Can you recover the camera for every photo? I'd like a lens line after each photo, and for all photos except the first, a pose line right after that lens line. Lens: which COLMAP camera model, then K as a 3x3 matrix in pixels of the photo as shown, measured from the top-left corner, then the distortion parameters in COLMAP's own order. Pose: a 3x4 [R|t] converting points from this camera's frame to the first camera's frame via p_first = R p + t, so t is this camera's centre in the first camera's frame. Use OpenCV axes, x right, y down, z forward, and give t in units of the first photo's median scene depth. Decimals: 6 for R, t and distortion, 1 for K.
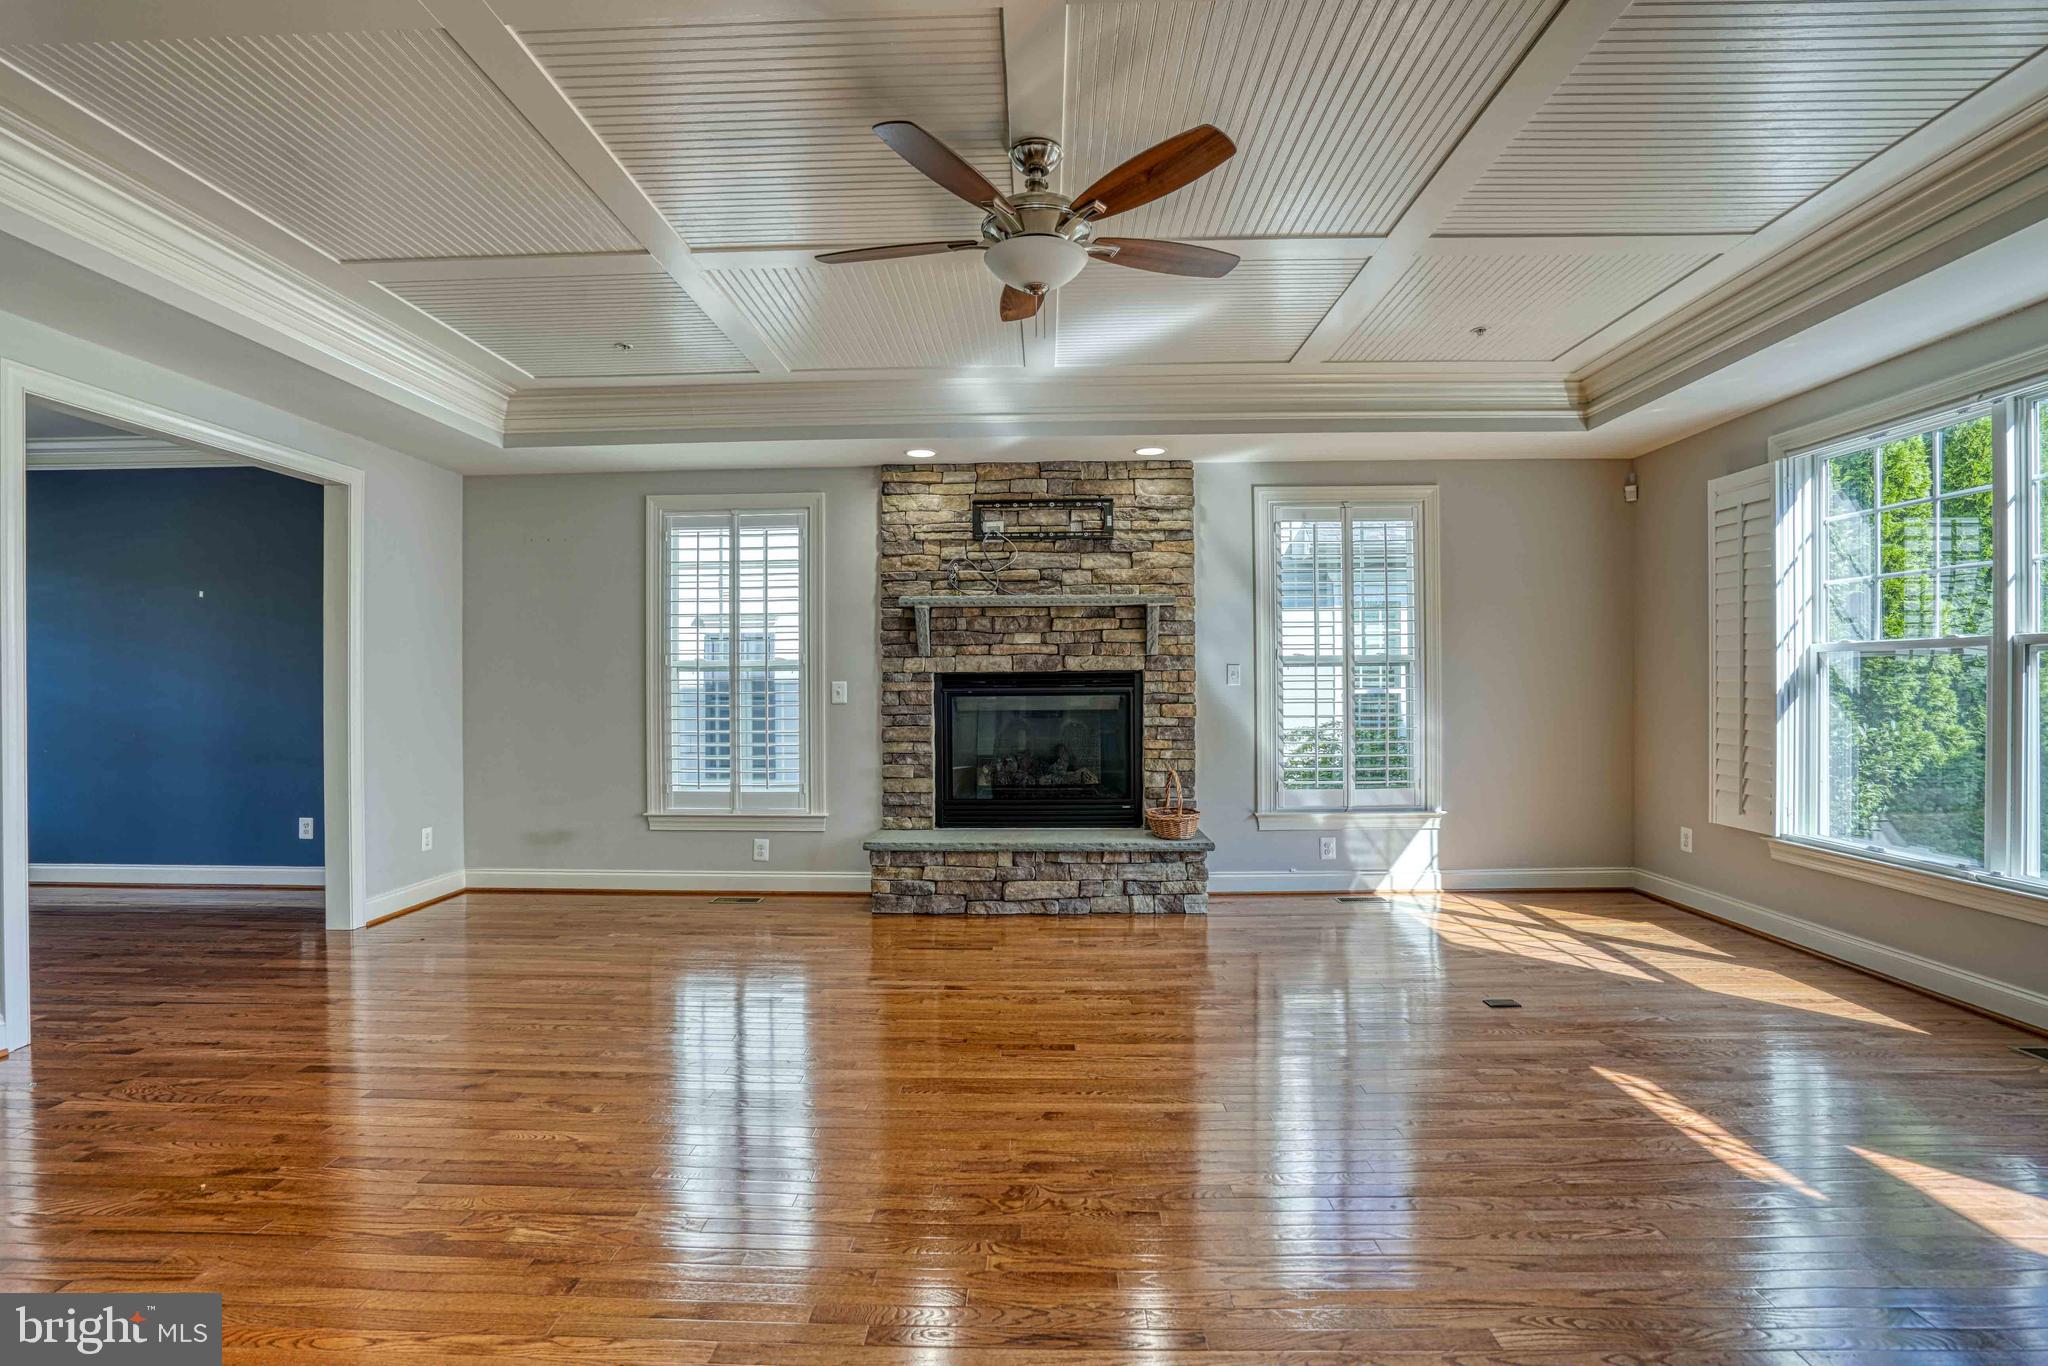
lens RADIAL K [[964.0, 0, 1024.0], [0, 964.0, 683.0], [0, 0, 1]] dist [-0.068551, 0.026363]
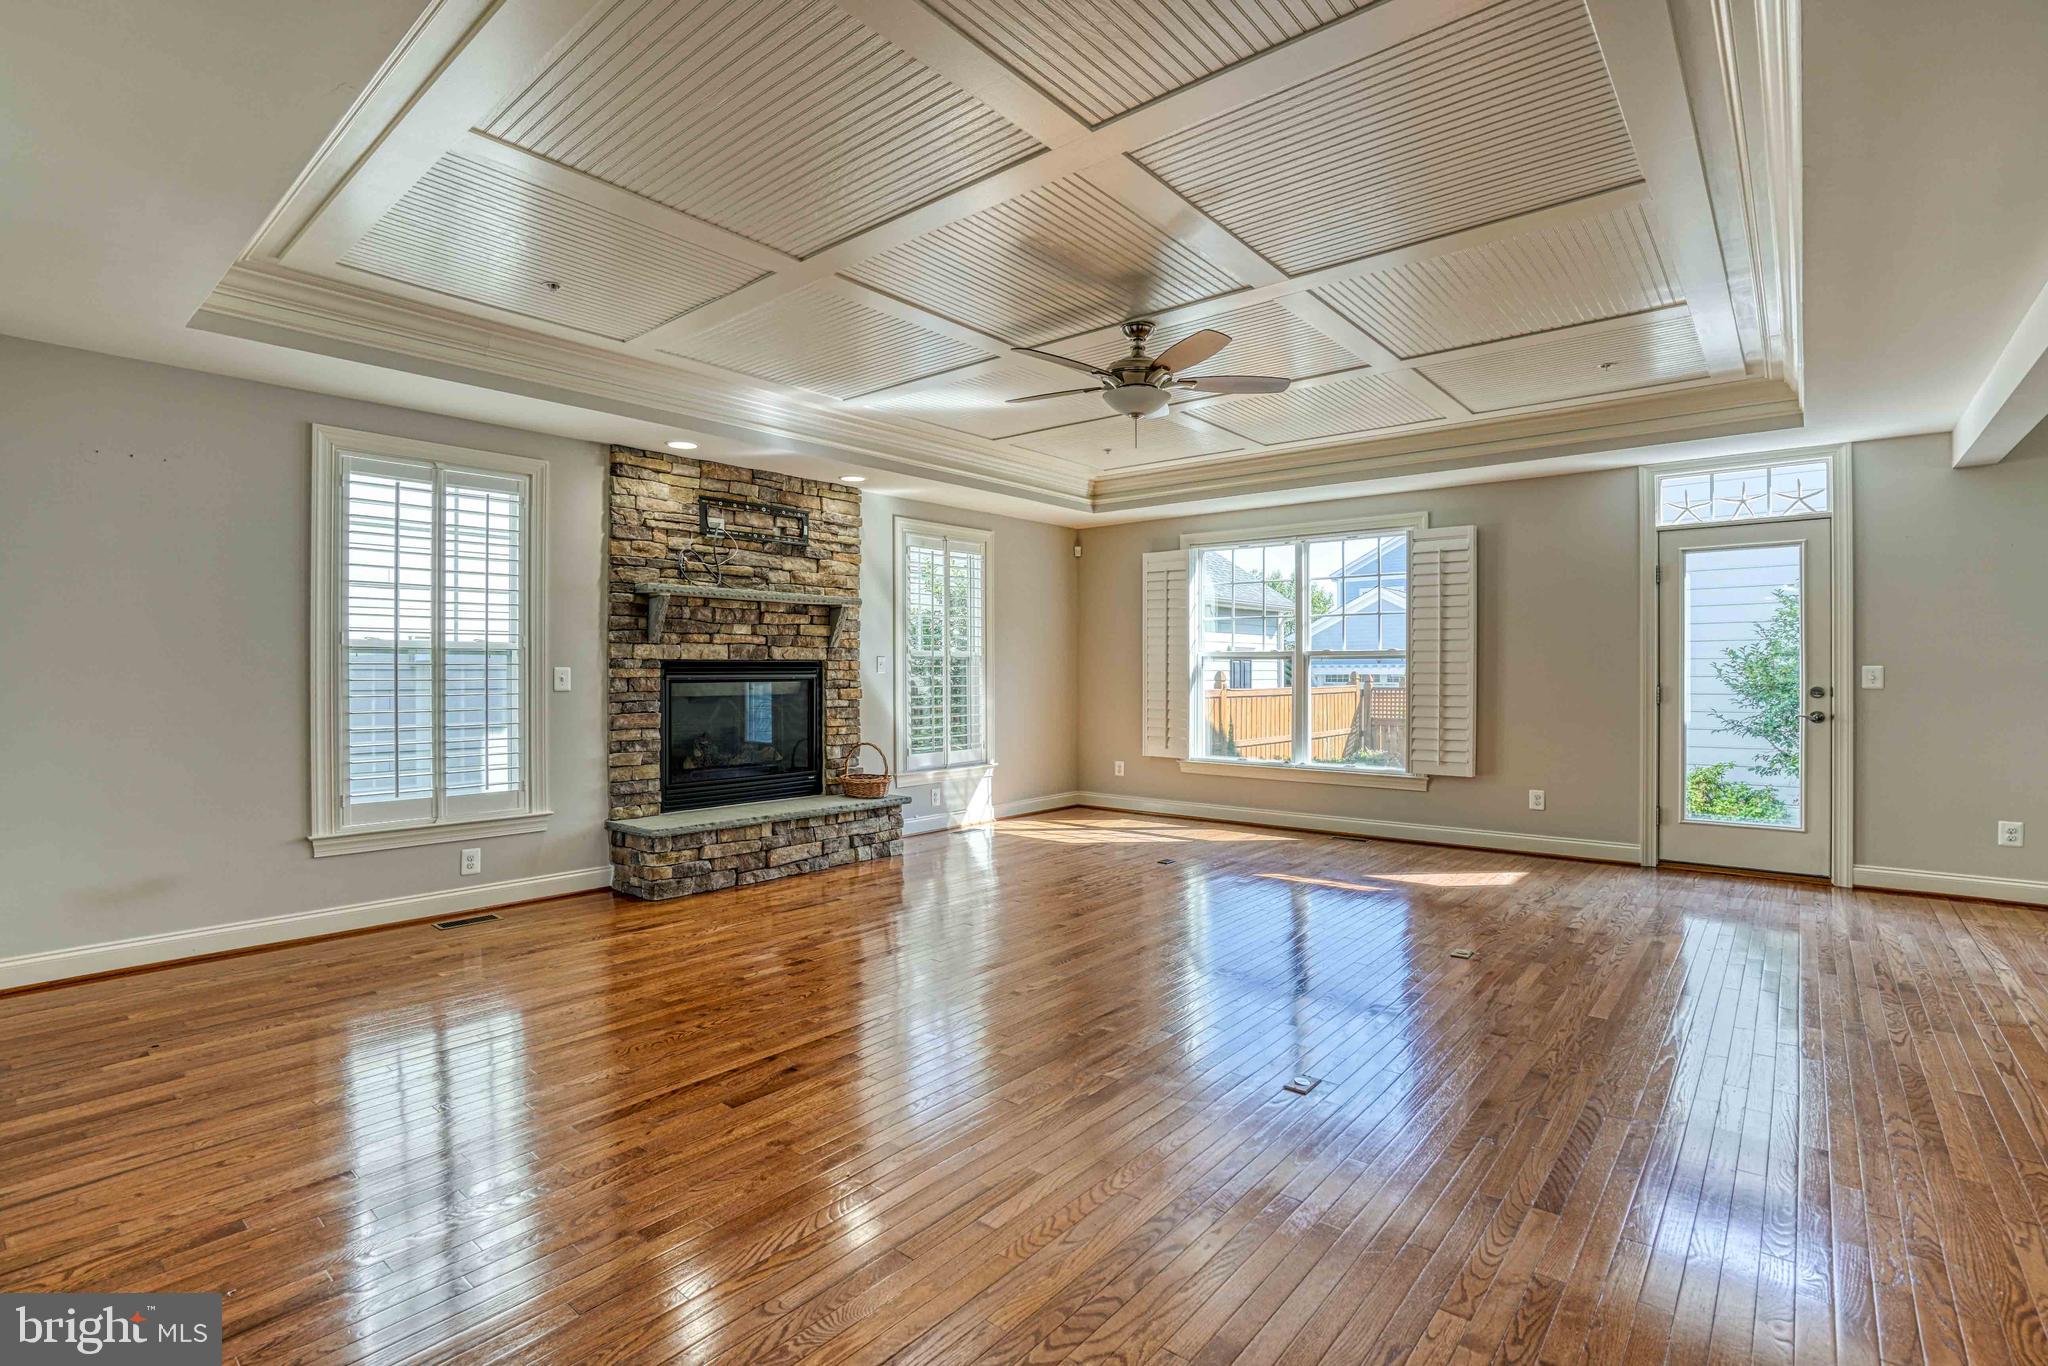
lens RADIAL K [[959.6, 0, 1013.6], [0, 959.6, 669.7], [0, 0, 1]] dist [-0.063998, 0.027823]
pose [[0.624058, 0.007201, 0.781345, -0.647765], [-0.005213, 0.999974, -0.005052, 0.002941], [-0.781361, -0.000920, 0.624079, 0.089140]]
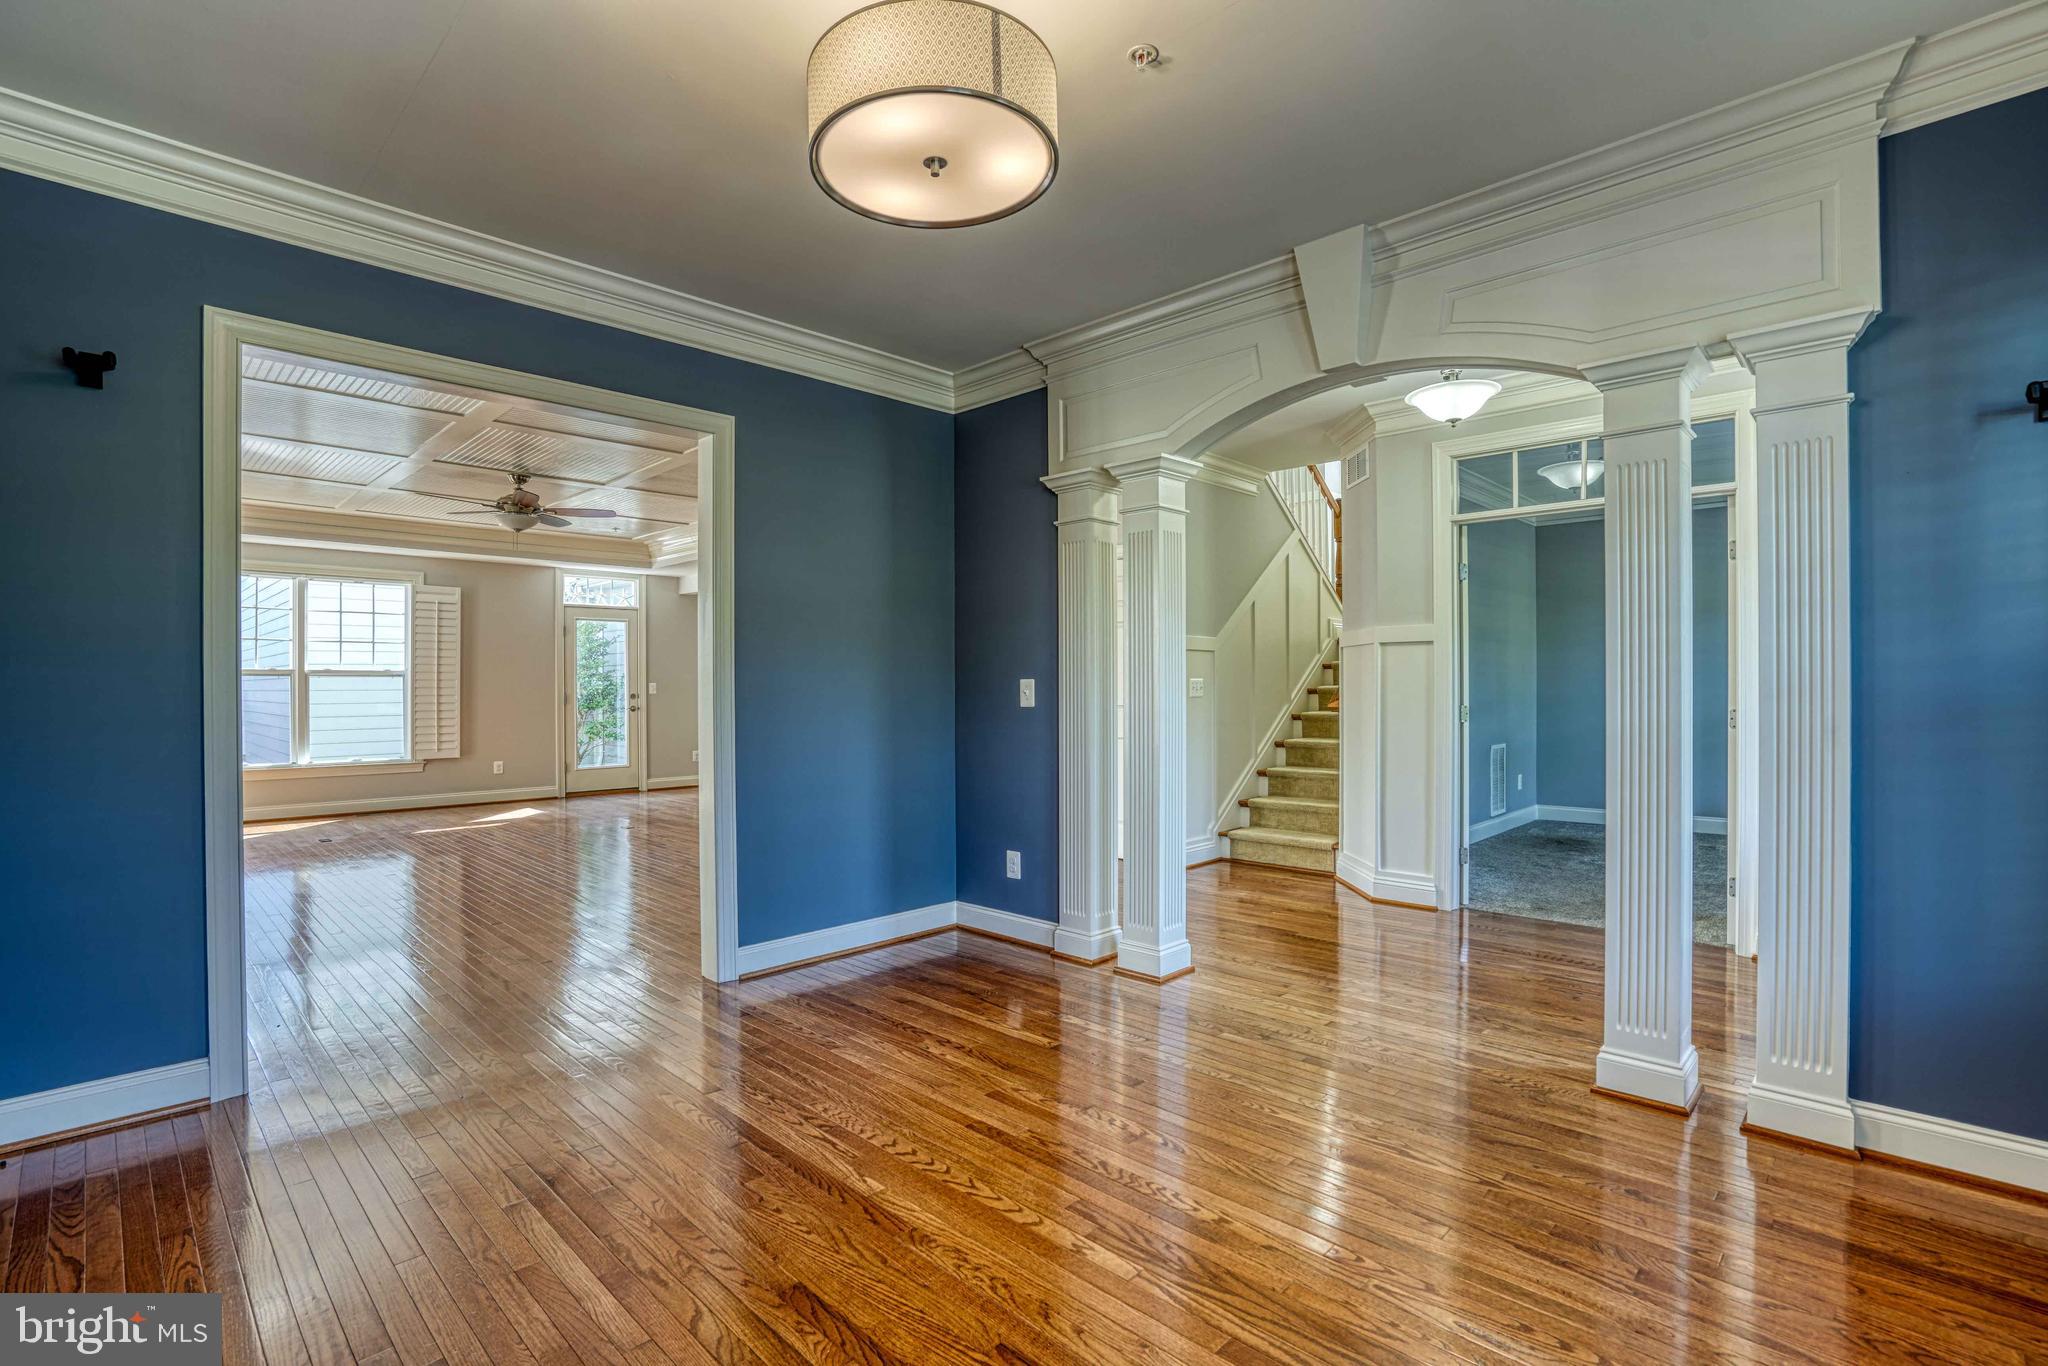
lens RADIAL K [[965.2, 0, 1038.2], [0, 965.2, 688.6], [0, 0, 1]] dist [-0.053338, 0.017756]
pose [[-0.746020, 0.004712, 0.665907, -1.337204], [0.004131, 0.999988, -0.002447, 0.009499], [-0.665911, 0.000925, -0.746031, 0.970085]]
